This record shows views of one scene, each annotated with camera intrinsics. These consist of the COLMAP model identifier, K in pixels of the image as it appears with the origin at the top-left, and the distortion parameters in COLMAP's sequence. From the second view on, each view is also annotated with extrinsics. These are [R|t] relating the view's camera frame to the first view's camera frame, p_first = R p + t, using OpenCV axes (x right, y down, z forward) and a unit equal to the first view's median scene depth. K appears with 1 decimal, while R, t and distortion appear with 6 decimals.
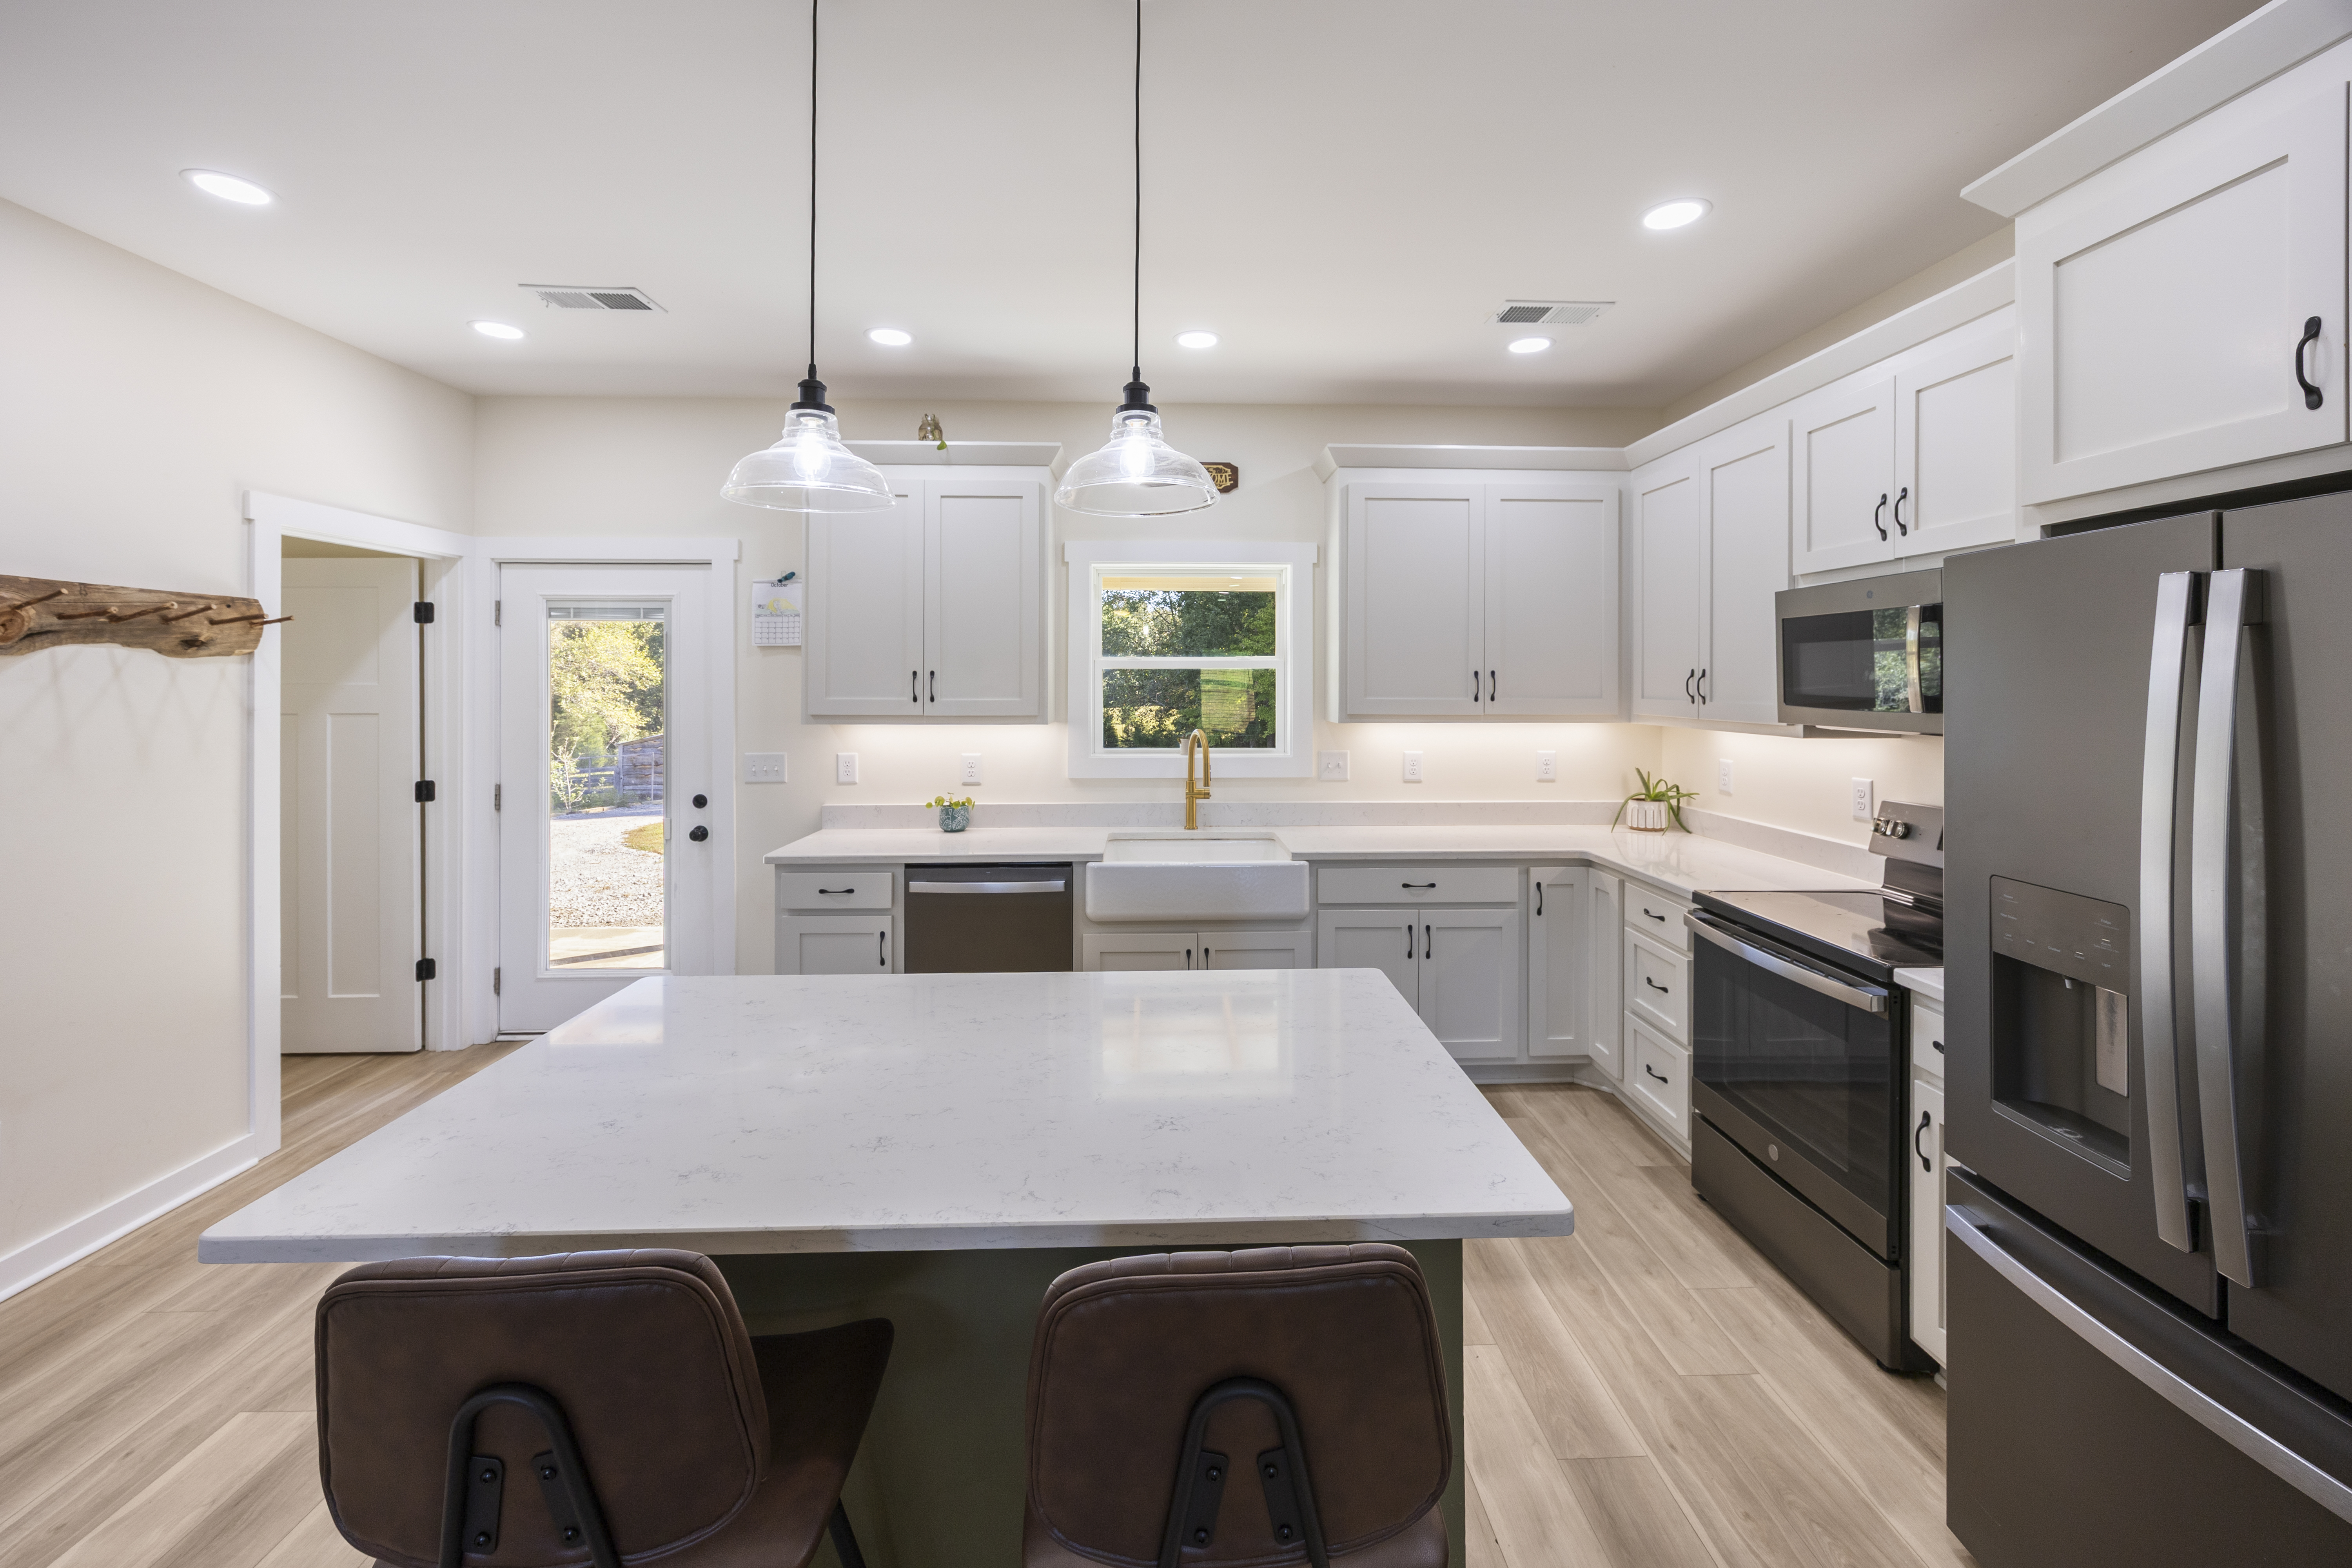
lens RADIAL K [[916.6, 0, 1173.4], [0, 916.6, 676.1], [0, 0, 1]] dist [0.000141, -0.000032]
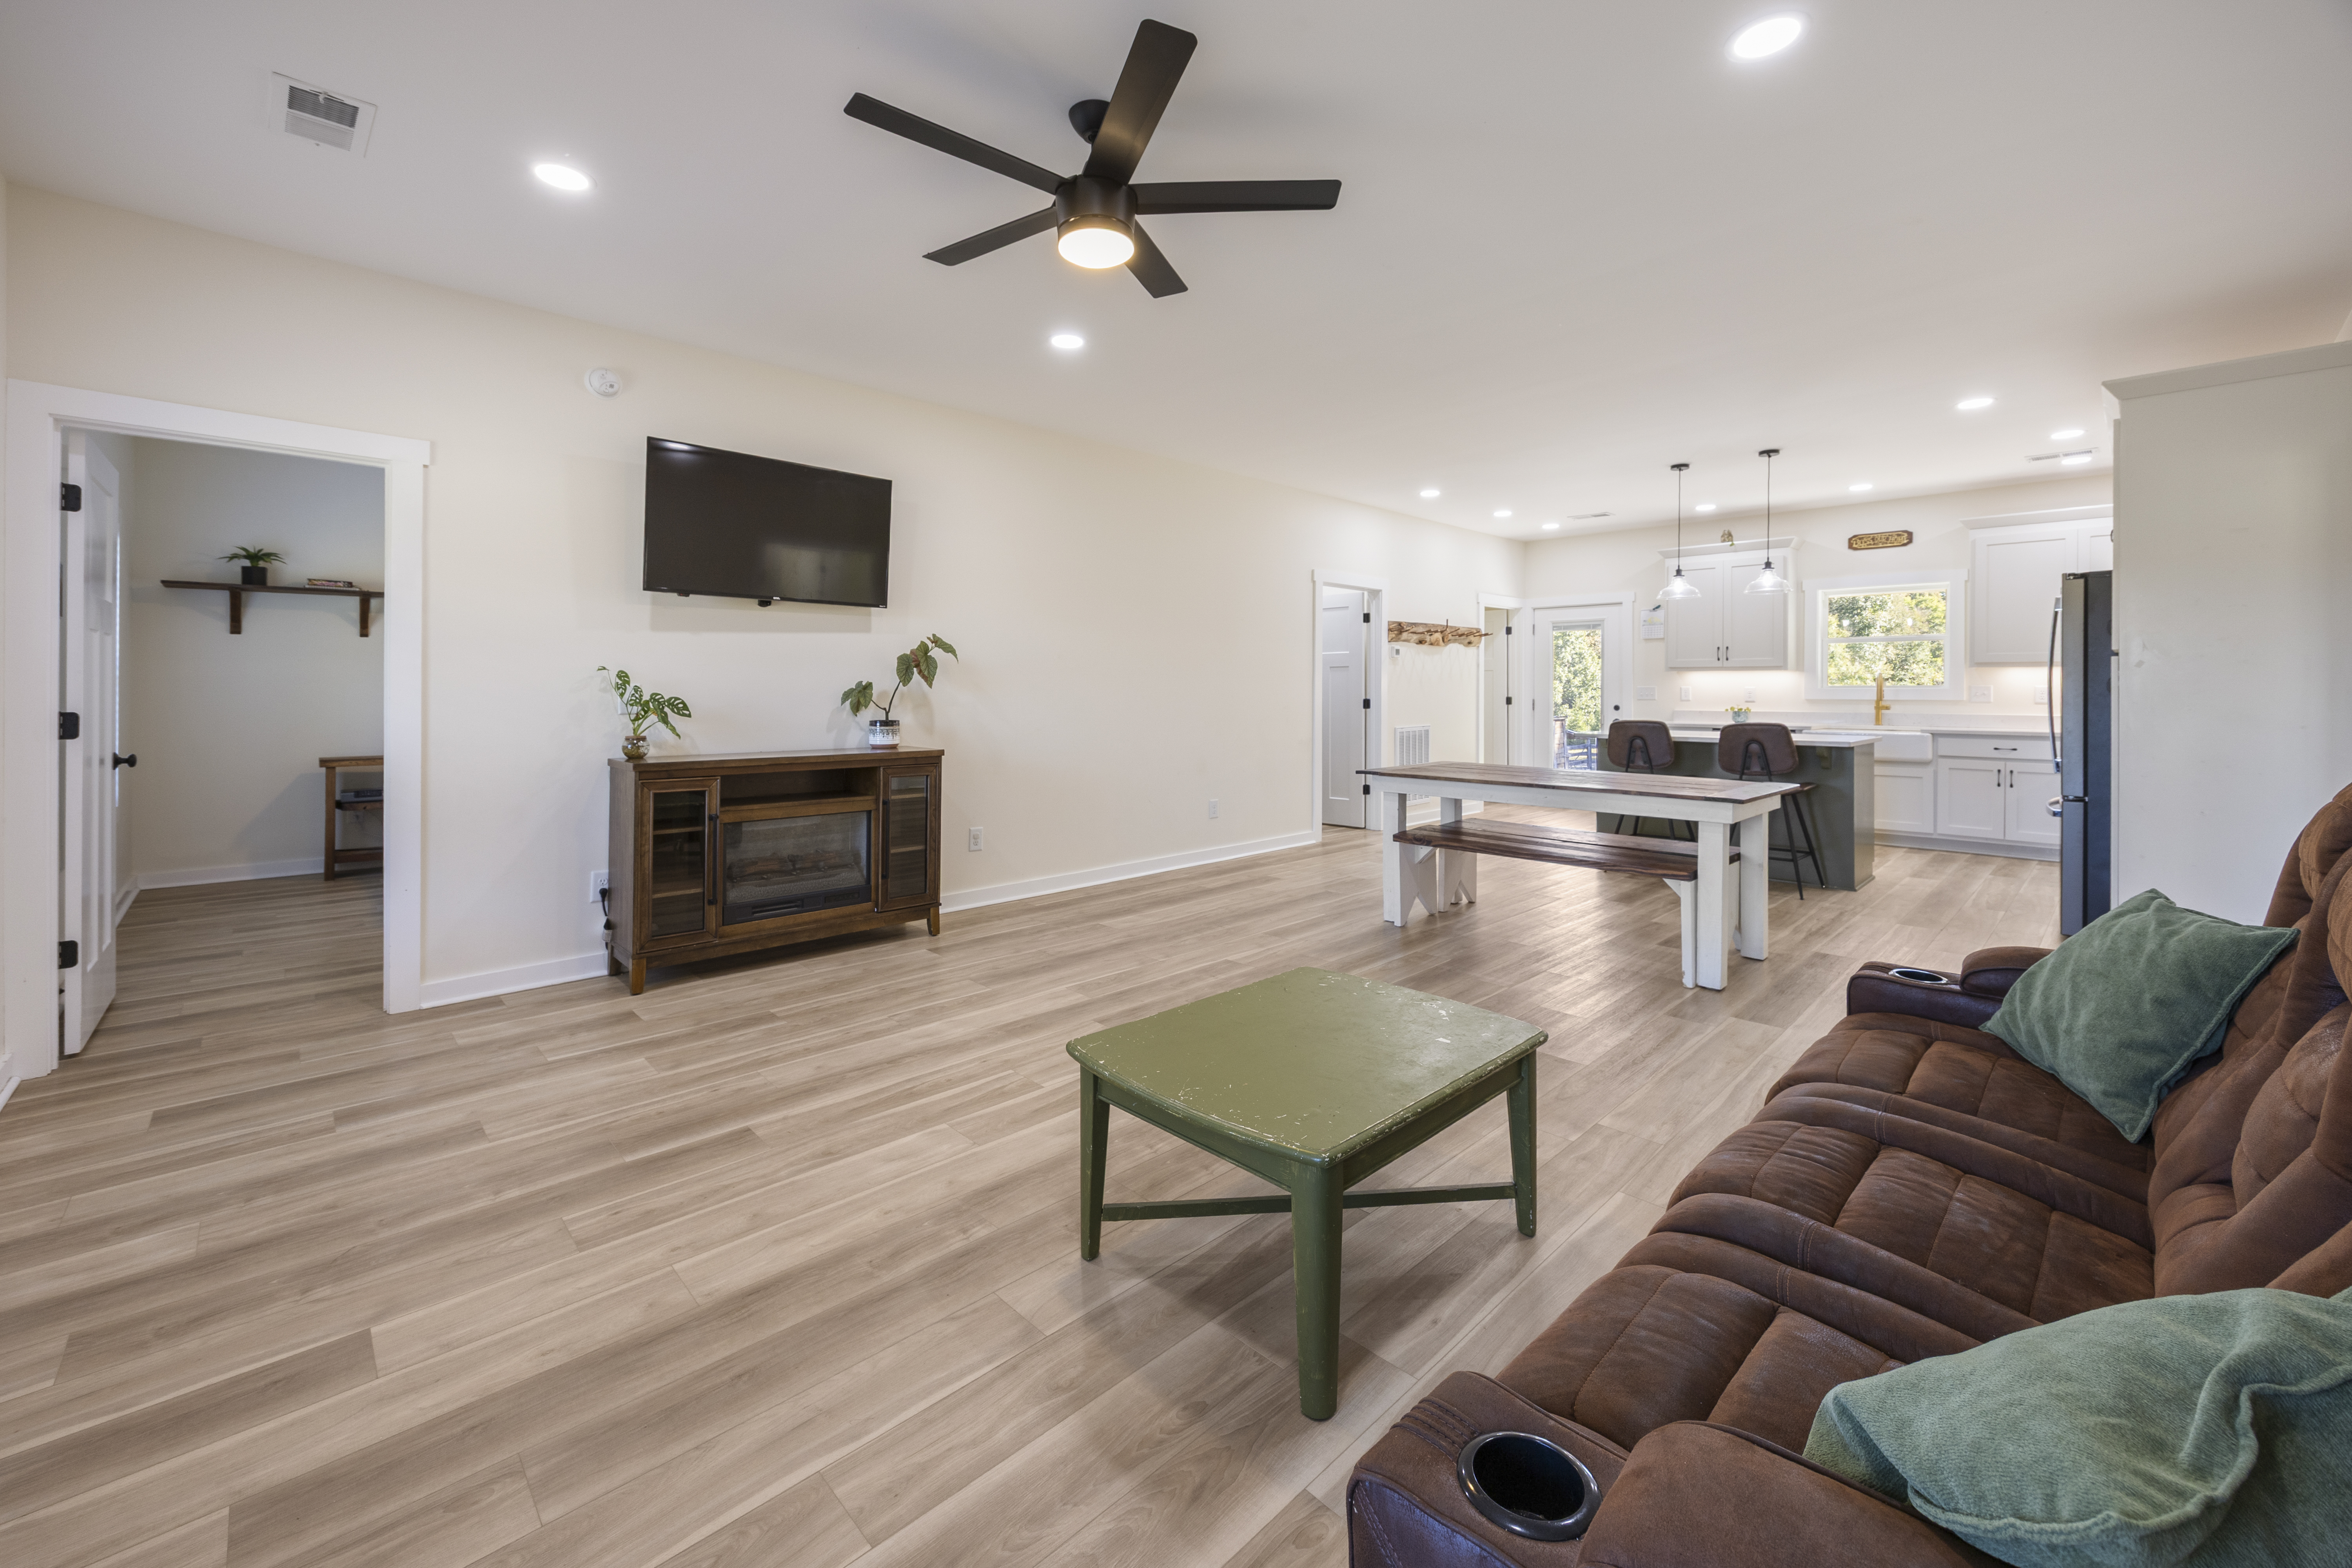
lens RADIAL K [[942.0, 0, 1181.2], [0, 942.0, 686.4], [0, 0, 1]] dist [0.000649, -0.000027]
pose [[0.674075, -0.001078, -0.738662, 0.508228], [0.005154, 0.999981, 0.003244, 0.073516], [0.738645, -0.005993, 0.674068, -1.450240]]
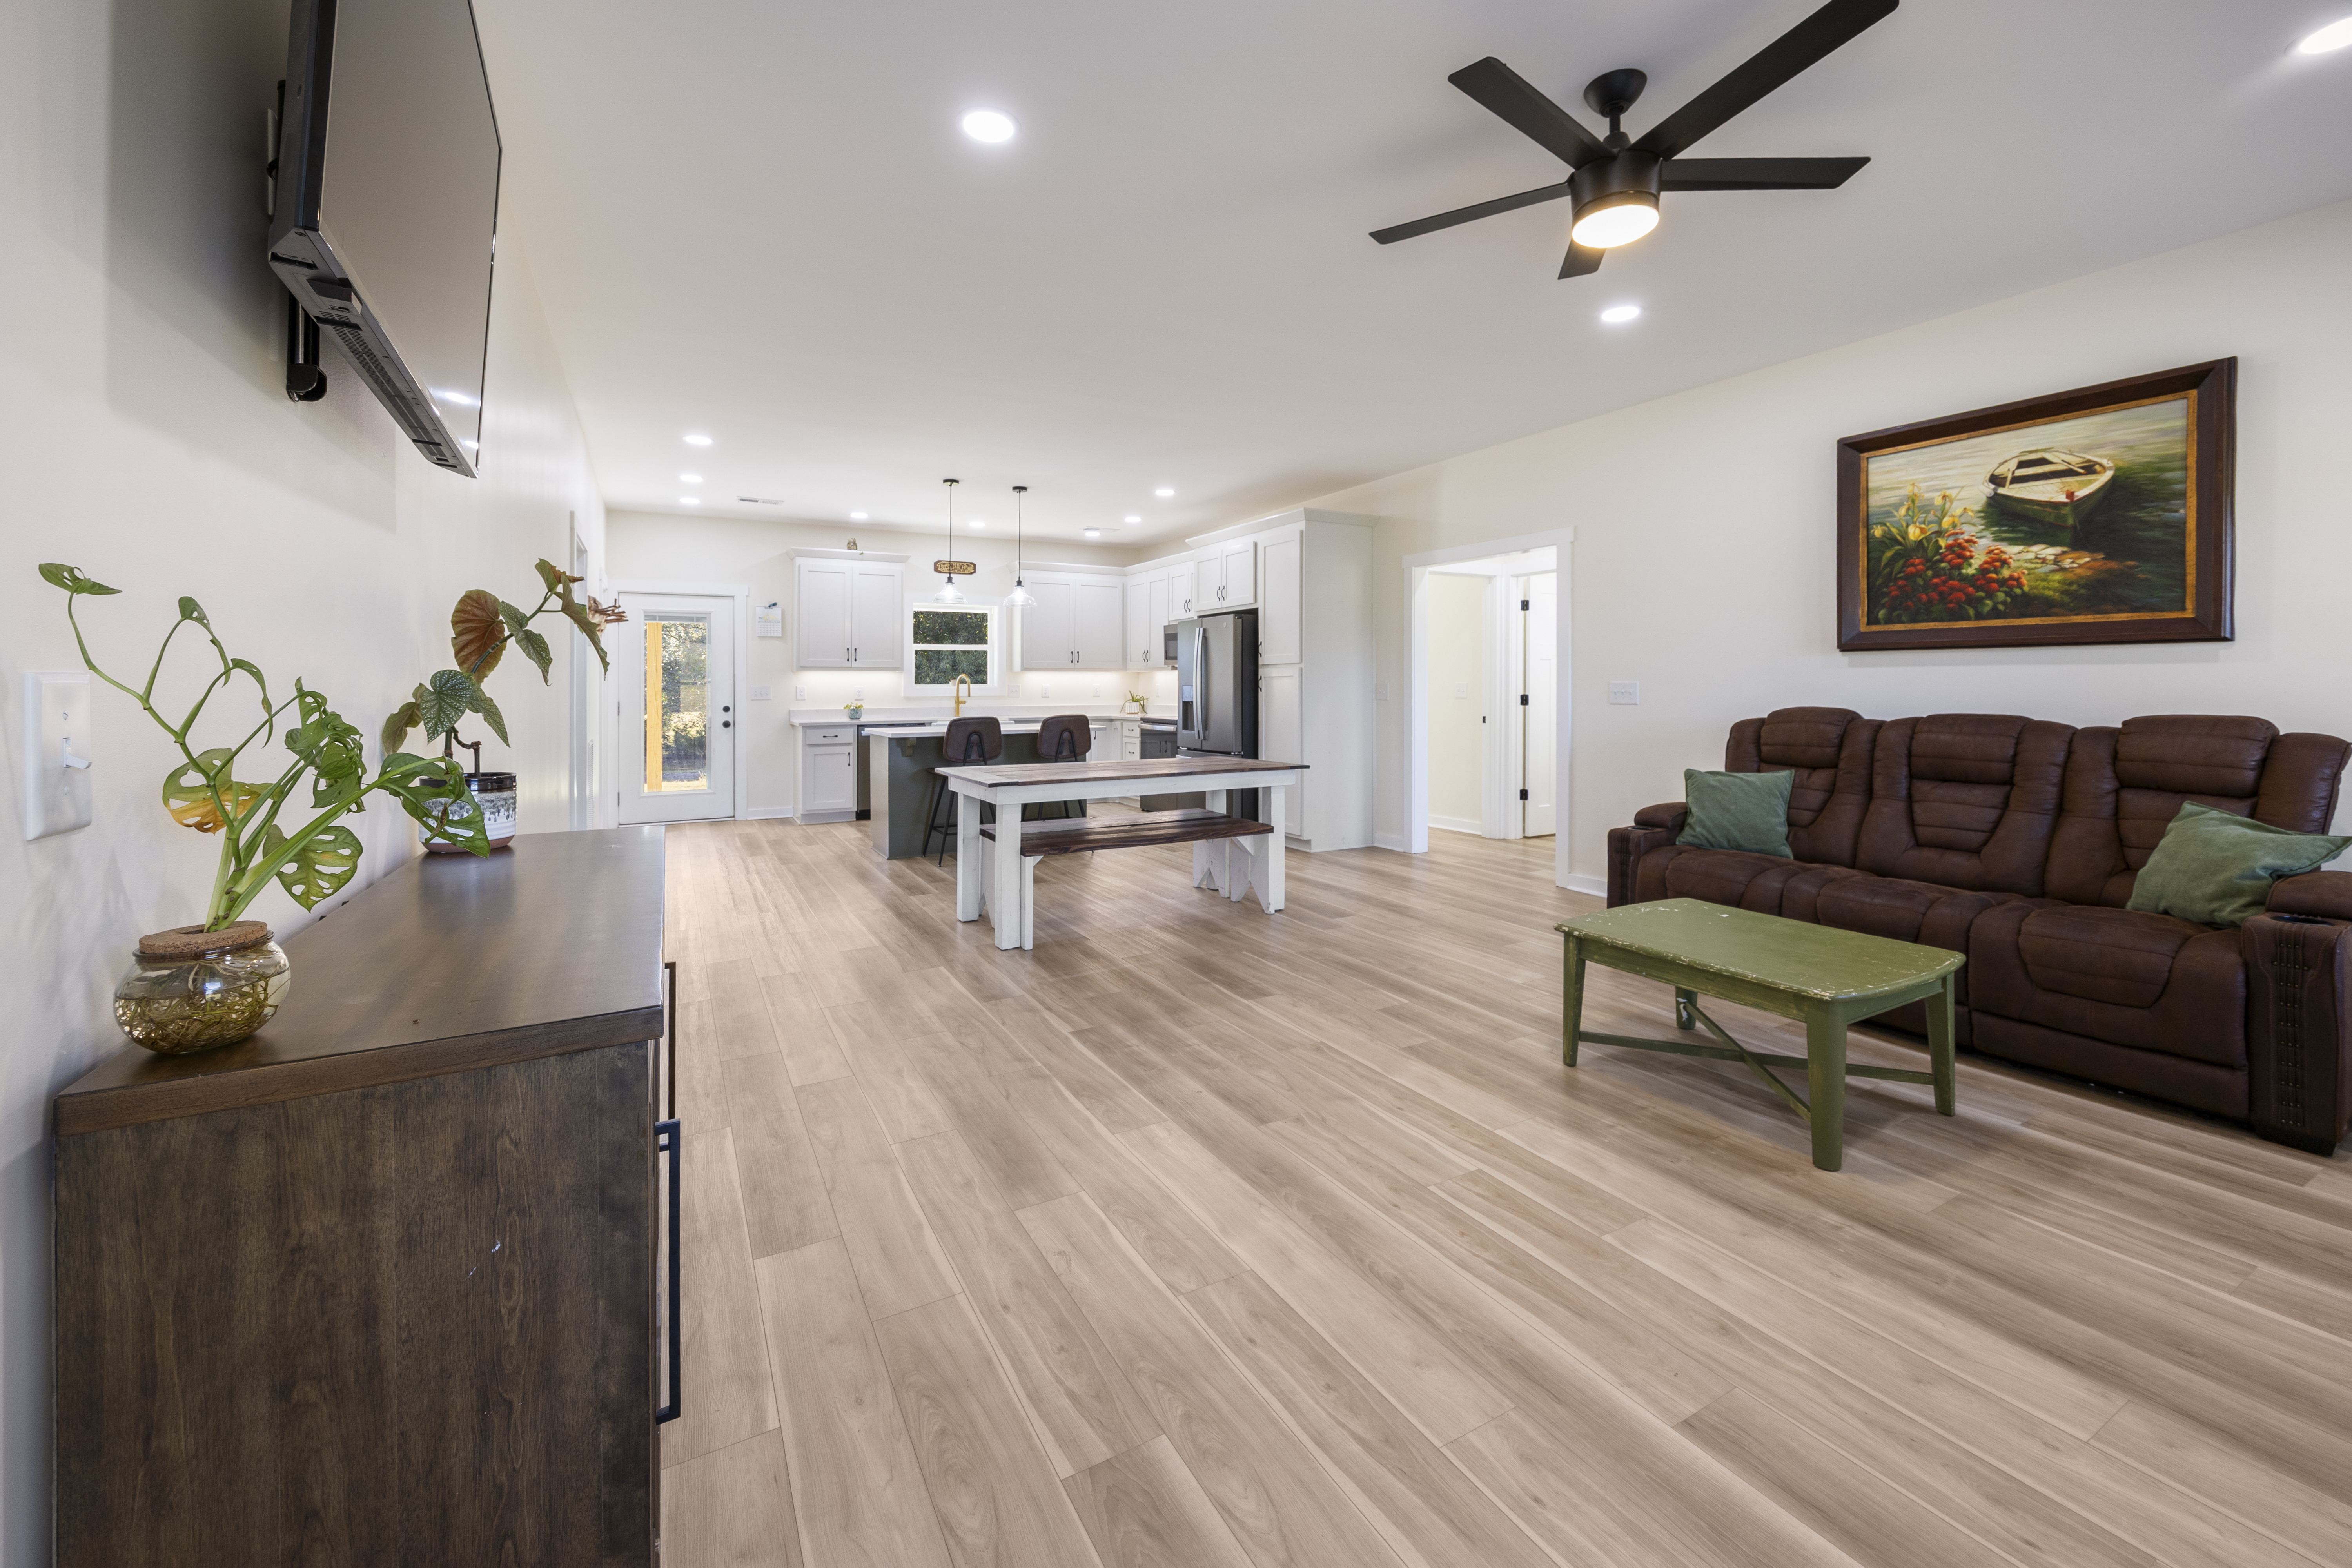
lens RADIAL K [[942.0, 0, 1181.2], [0, 942.0, 686.4], [0, 0, 1]] dist [0.000649, -0.000027]
pose [[0.885295, -0.004876, 0.465004, -0.627428], [0.001692, 0.999972, 0.007264, 0.073921], [-0.465027, -0.005644, 0.885279, -1.481877]]
